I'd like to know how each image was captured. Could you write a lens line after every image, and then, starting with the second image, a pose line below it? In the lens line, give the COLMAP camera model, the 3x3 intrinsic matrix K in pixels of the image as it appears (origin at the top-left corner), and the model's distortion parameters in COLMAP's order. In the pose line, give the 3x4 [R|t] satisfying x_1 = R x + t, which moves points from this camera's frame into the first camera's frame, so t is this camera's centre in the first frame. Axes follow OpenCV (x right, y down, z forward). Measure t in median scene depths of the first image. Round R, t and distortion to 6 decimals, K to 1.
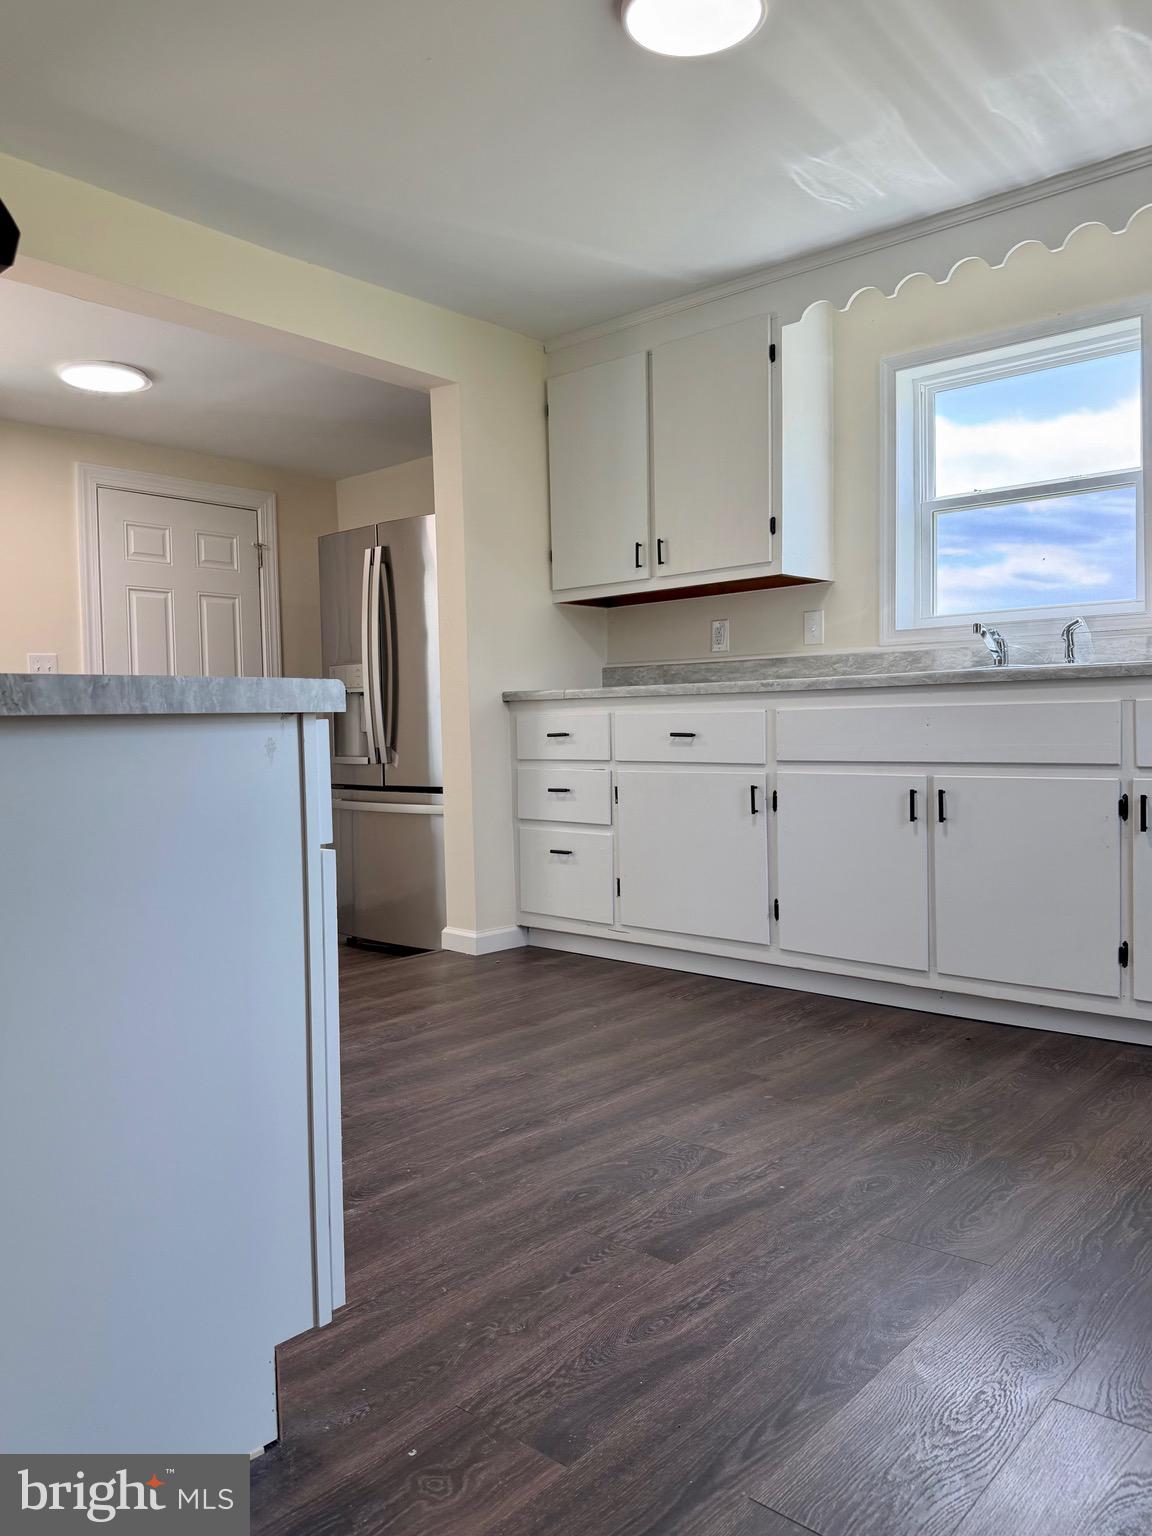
lens RADIAL K [[1104.1, 0, 584.7], [0, 1104.1, 766.4], [0, 0, 1]] dist [0.043061, -0.034931]
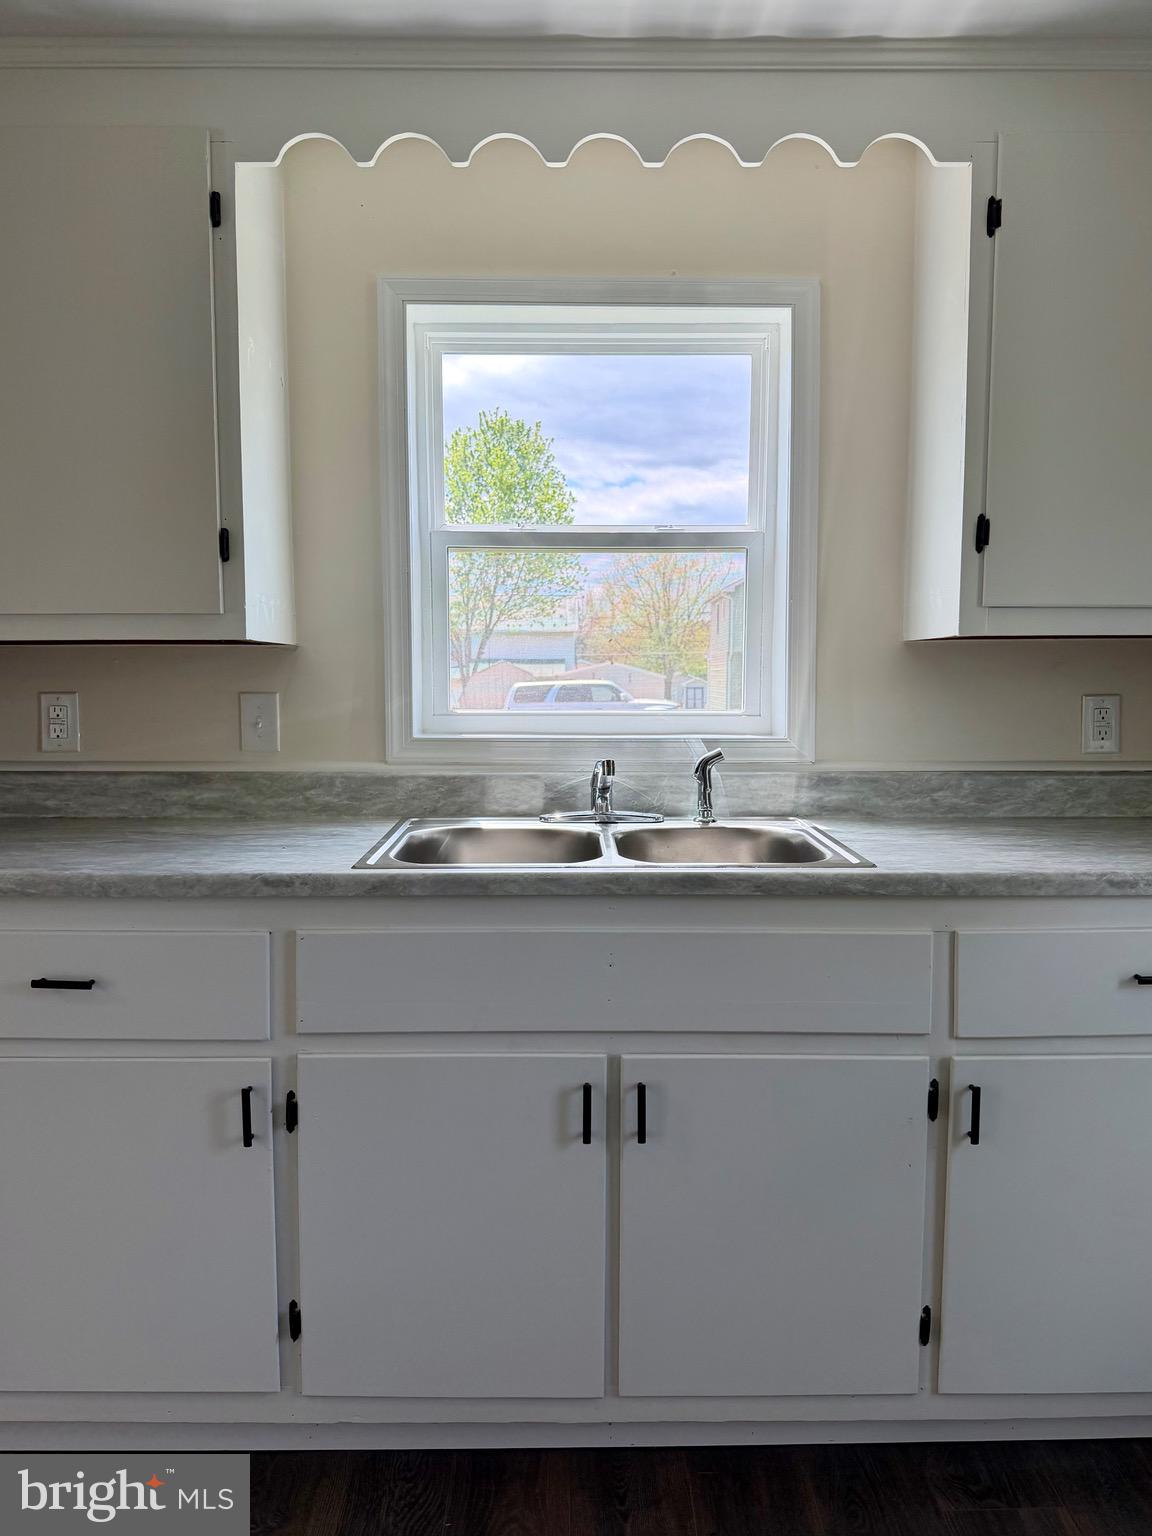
lens RADIAL K [[1104.1, 0, 560.0], [0, 1104.1, 764.6], [0, 0, 1]] dist [0.043061, -0.034931]
pose [[0.752044, -0.031676, 0.658352, -0.063125], [0.010882, 0.999305, 0.035649, -0.141915], [-0.659023, -0.019645, 0.751866, 0.541510]]
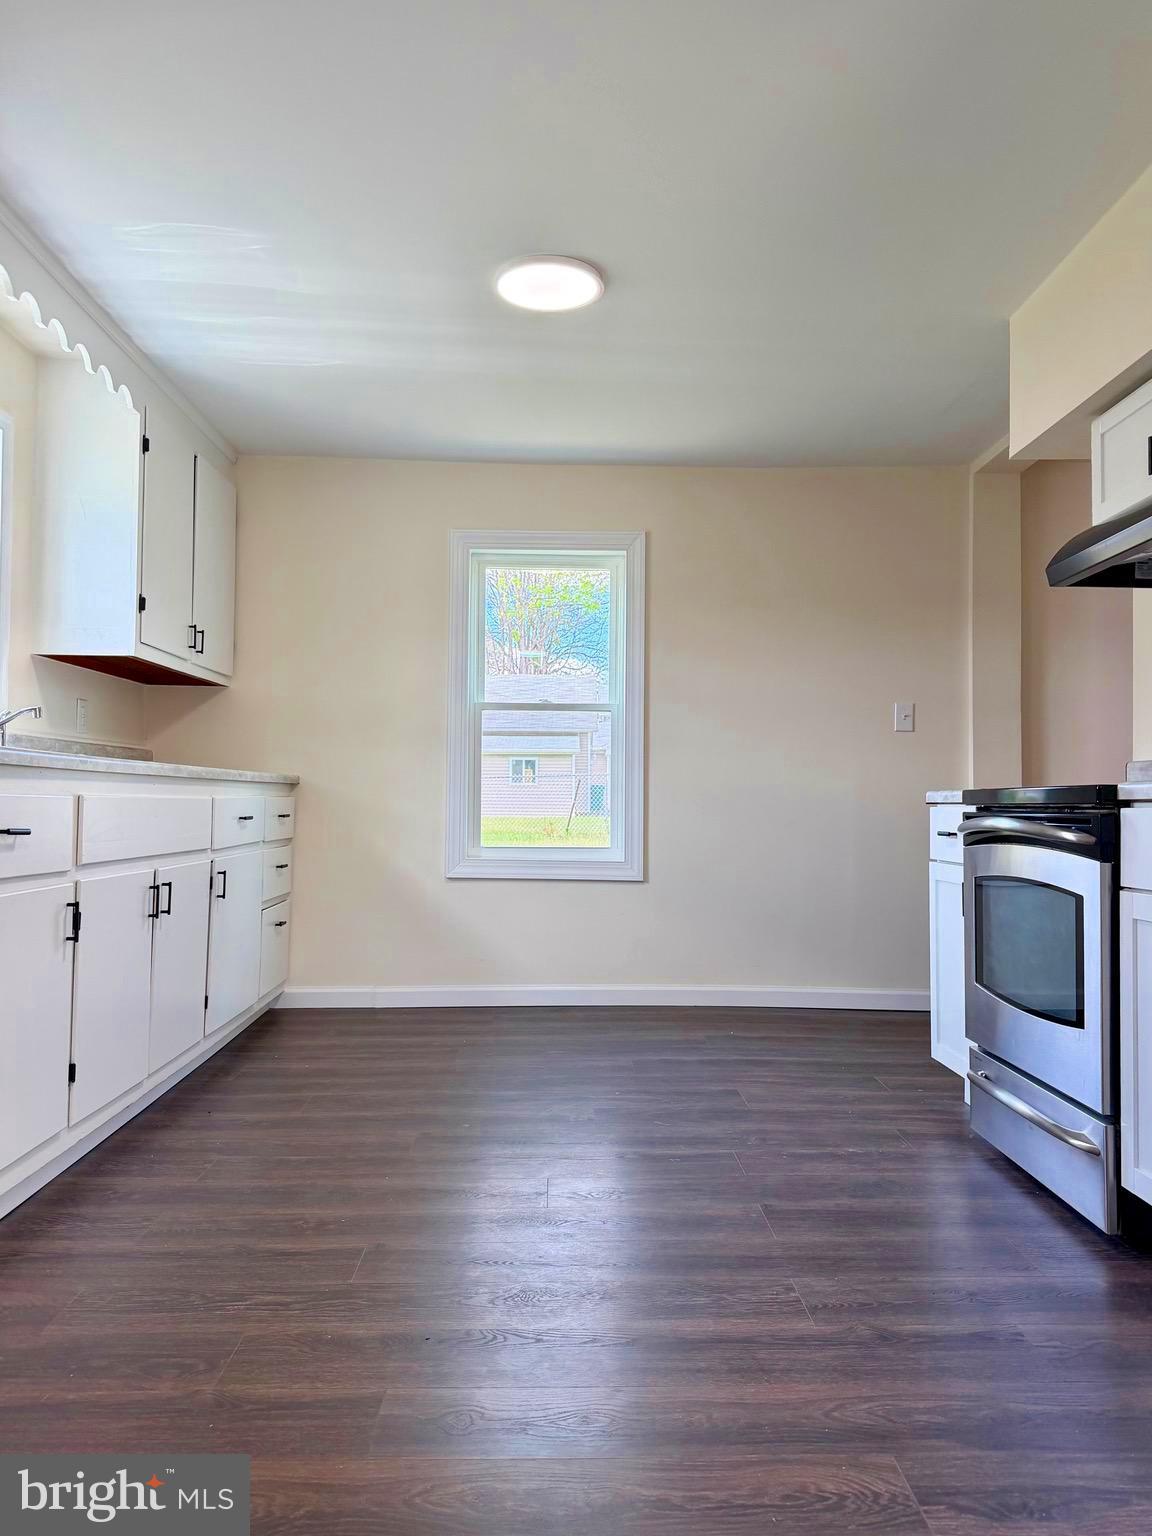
lens RADIAL K [[1104.1, 0, 572.3], [0, 1104.1, 772.6], [0, 0, 1]] dist [0.043061, -0.034931]
pose [[-0.661786, 0.033740, 0.748933, -0.593485], [0.032746, 0.999334, -0.016085, -0.043794], [-0.748977, 0.013880, -0.662450, 1.231316]]
